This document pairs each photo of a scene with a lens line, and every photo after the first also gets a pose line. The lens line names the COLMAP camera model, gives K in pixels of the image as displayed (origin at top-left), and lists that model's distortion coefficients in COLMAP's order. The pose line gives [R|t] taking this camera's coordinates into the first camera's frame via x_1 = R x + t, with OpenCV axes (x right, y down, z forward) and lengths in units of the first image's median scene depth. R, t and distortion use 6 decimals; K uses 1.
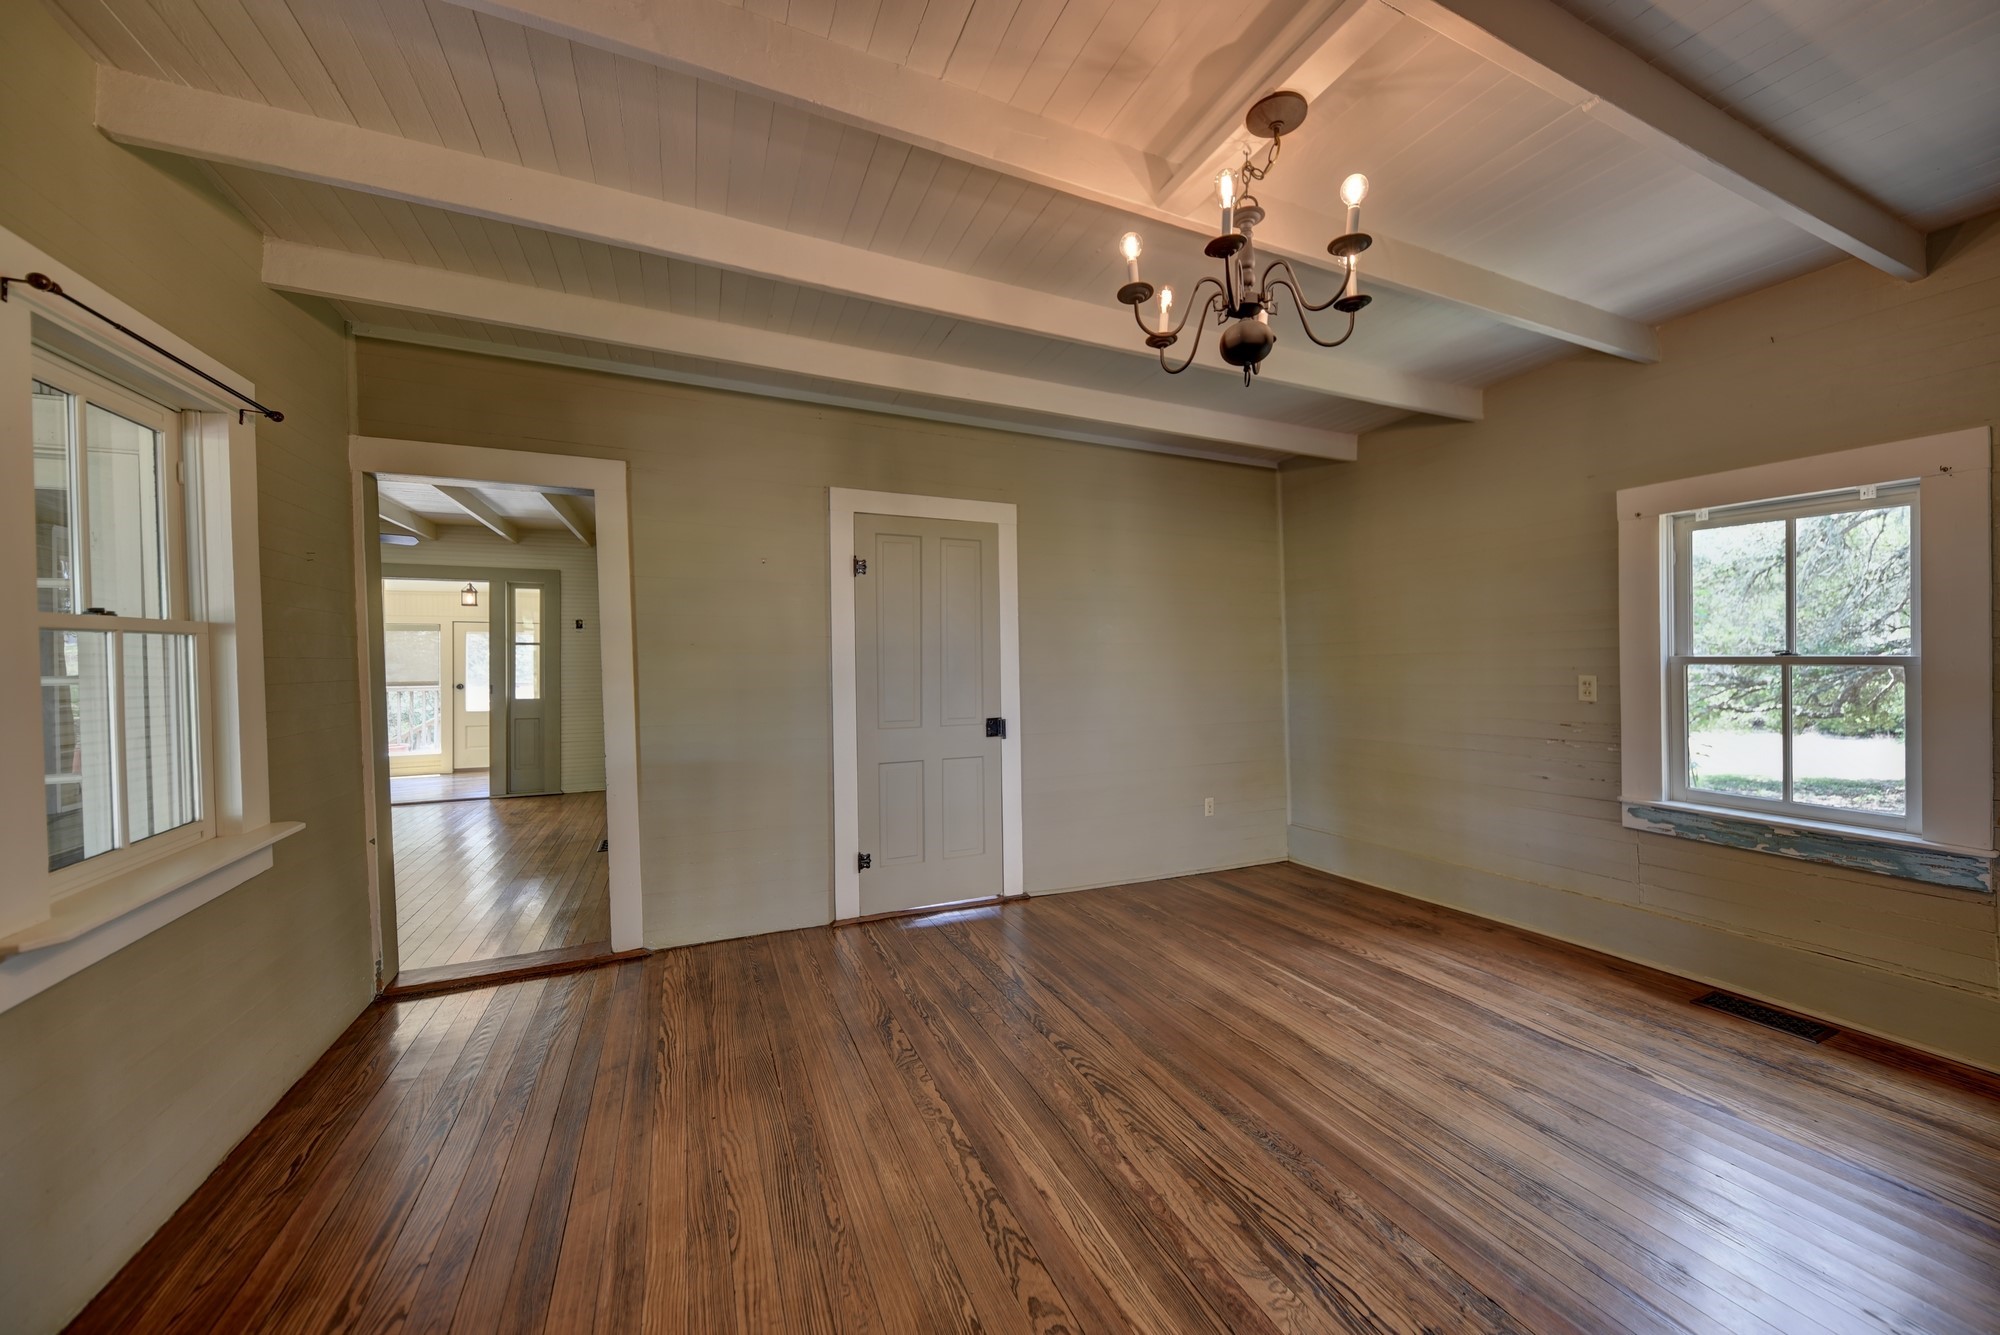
lens RADIAL K [[725.8, 0, 1030.8], [0, 725.8, 664.5], [0, 0, 1]] dist [0.000801, -0.000138]
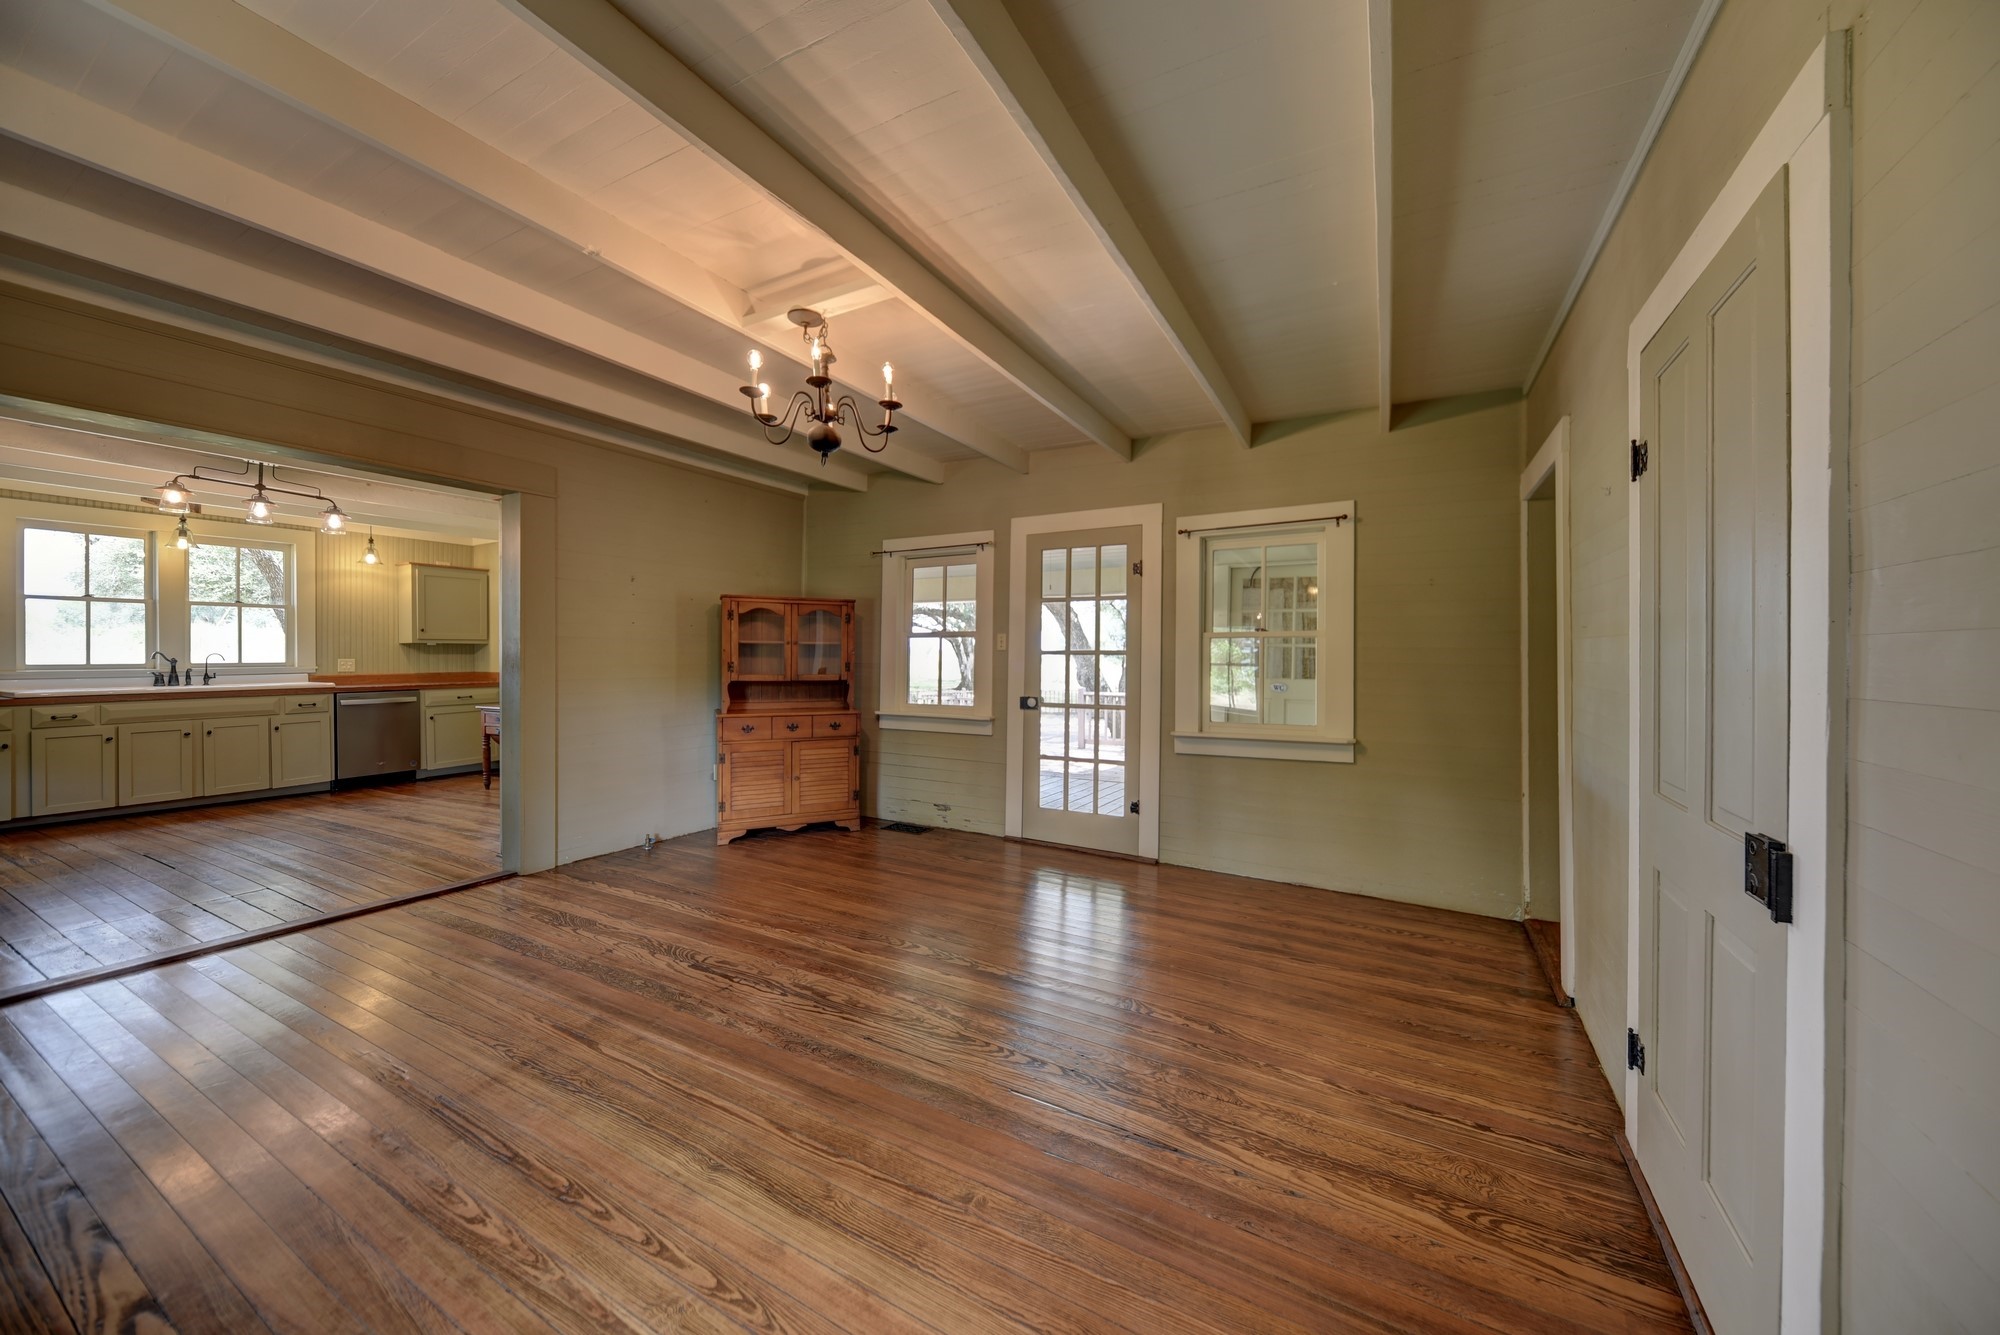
lens RADIAL K [[694.7, 0, 1029.4], [0, 694.7, 653.8], [0, 0, 1]] dist [0.013198, -0.009070]
pose [[-0.799615, -0.001522, -0.600511, 0.650814], [-0.010242, 0.999886, 0.011103, -0.004811], [0.600425, 0.015029, -0.799540, 1.893425]]
